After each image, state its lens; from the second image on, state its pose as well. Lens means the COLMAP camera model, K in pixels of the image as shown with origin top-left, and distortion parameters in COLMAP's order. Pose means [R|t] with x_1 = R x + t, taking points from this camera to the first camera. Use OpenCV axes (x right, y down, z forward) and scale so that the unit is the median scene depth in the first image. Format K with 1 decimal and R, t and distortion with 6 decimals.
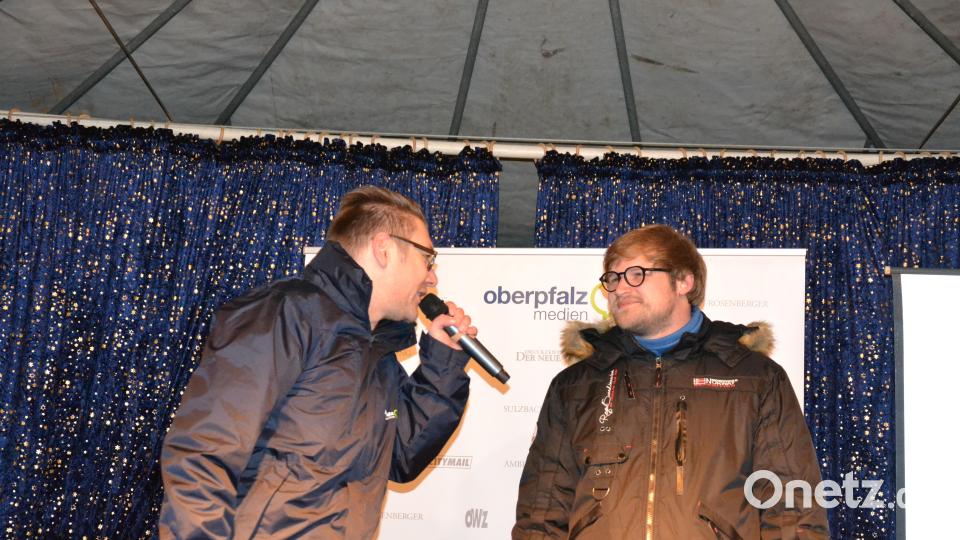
lens RADIAL K [[1823.8, 0, 477.3], [0, 1823.8, 271.6], [0, 0, 1]] dist [0.273455, 0.972496]
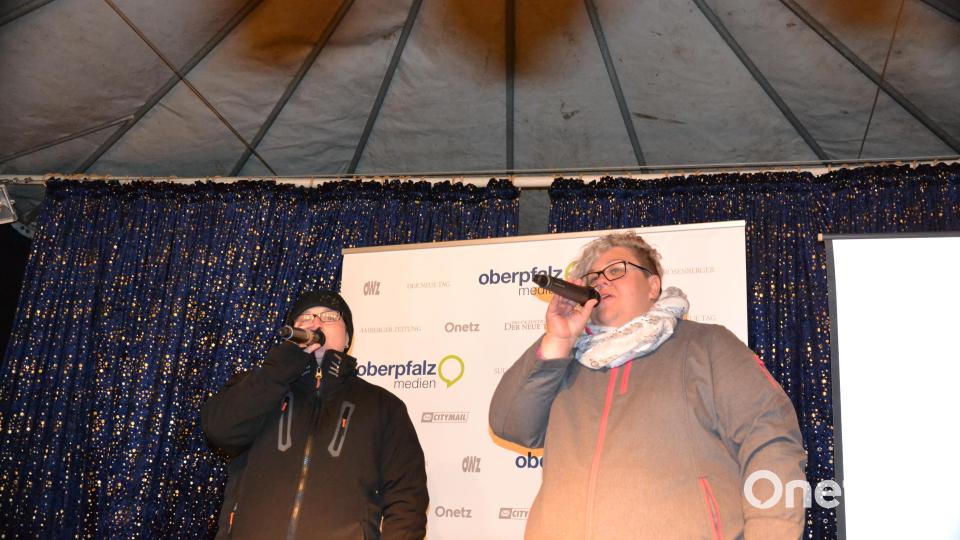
lens RADIAL K [[1065.5, 0, 484.8], [0, 1065.5, 271.1], [0, 0, 1]] dist [-0.013449, 0.219818]
pose [[0.982797, -0.042136, -0.179818, 0.119181], [0.022040, 0.993427, -0.112326, 0.077969], [0.183369, 0.106431, 0.977266, 0.284335]]
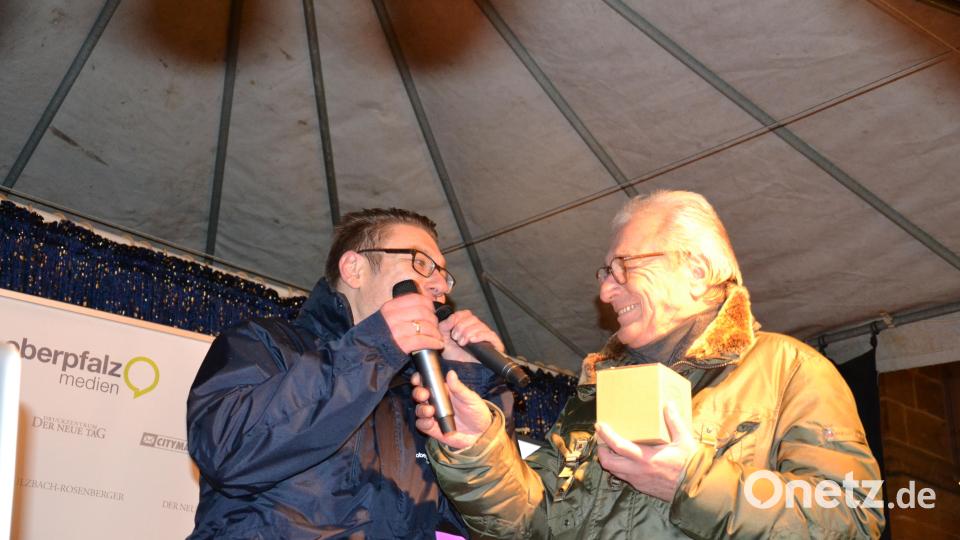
lens RADIAL K [[1539.3, 0, 478.4], [0, 1539.3, 270.8], [0, 0, 1]] dist [0.223528, 0.061855]
pose [[0.701528, 0.238328, 0.671609, -0.309260], [-0.163483, 0.971109, -0.173844, 0.064036], [-0.693637, 0.012160, 0.720222, 0.279016]]
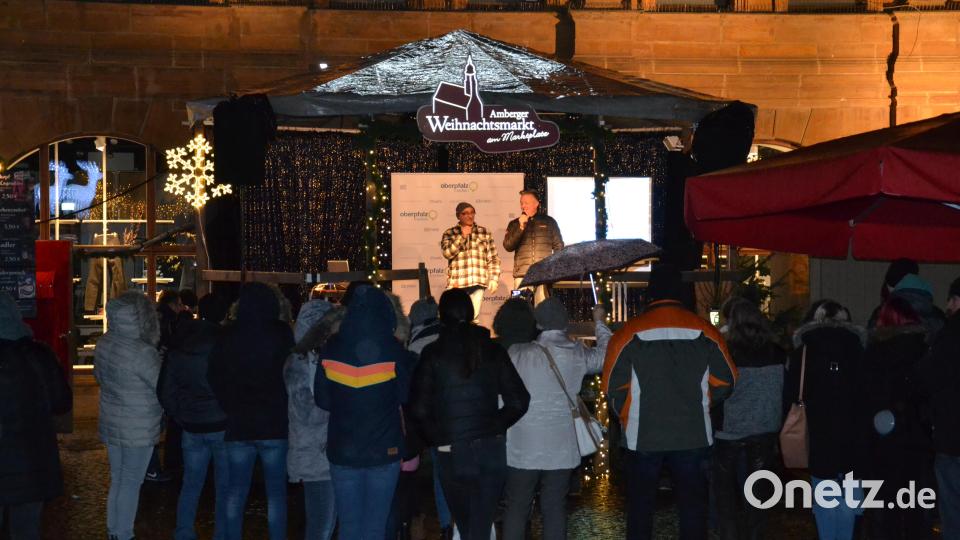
lens RADIAL K [[1823.8, 0, 477.3], [0, 1823.8, 271.6], [0, 0, 1]] dist [0.273455, 0.972496]
pose [[0.988998, -0.051106, 0.138819, -0.407850], [0.015509, 0.969076, 0.246273, -0.666842], [-0.147112, -0.241410, 0.959208, -2.400645]]
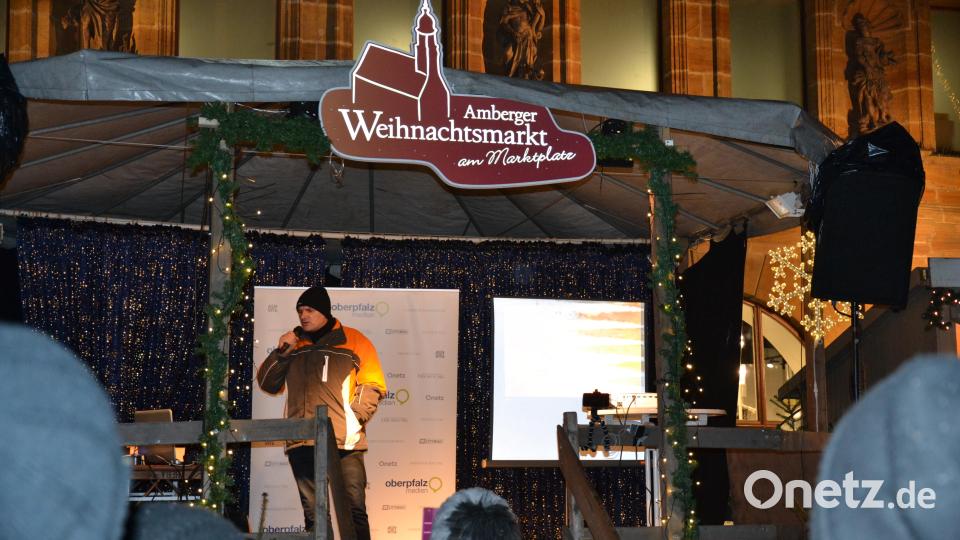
lens RADIAL K [[1310.8, 0, 477.1], [0, 1310.8, 271.7], [0, 0, 1]] dist [0.111820, 0.071690]
pose [[0.962283, -0.008373, 0.271922, -0.257721], [-0.019044, 0.995001, 0.098032, -0.188938], [-0.271384, -0.099514, 0.957313, -0.661050]]
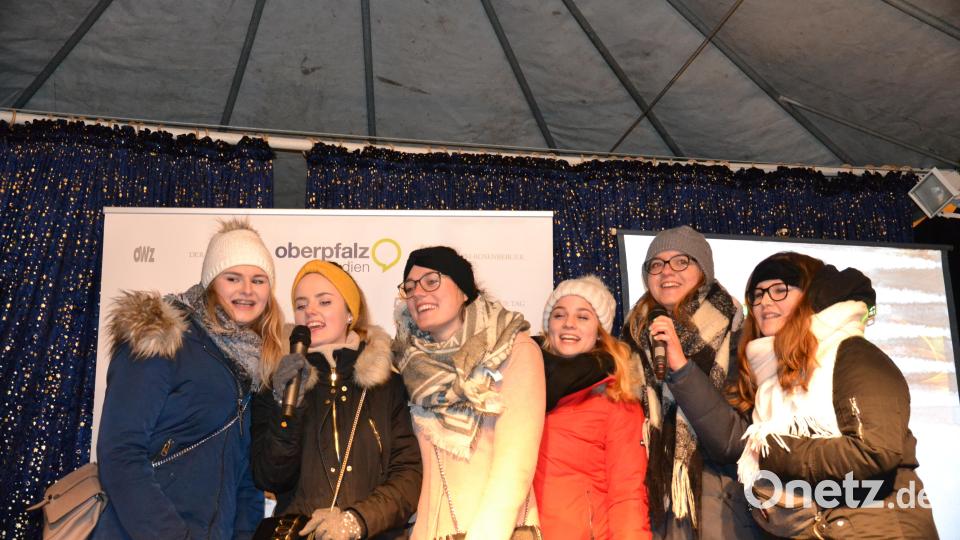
lens RADIAL K [[1292.4, 0, 482.8], [0, 1292.4, 277.6], [0, 0, 1]] dist [0.042514, 0.561796]
pose [[0.967552, 0.009285, 0.252501, -0.066167], [0.005784, 0.998249, -0.058872, 0.069078], [-0.252606, 0.058423, 0.965804, 0.179326]]
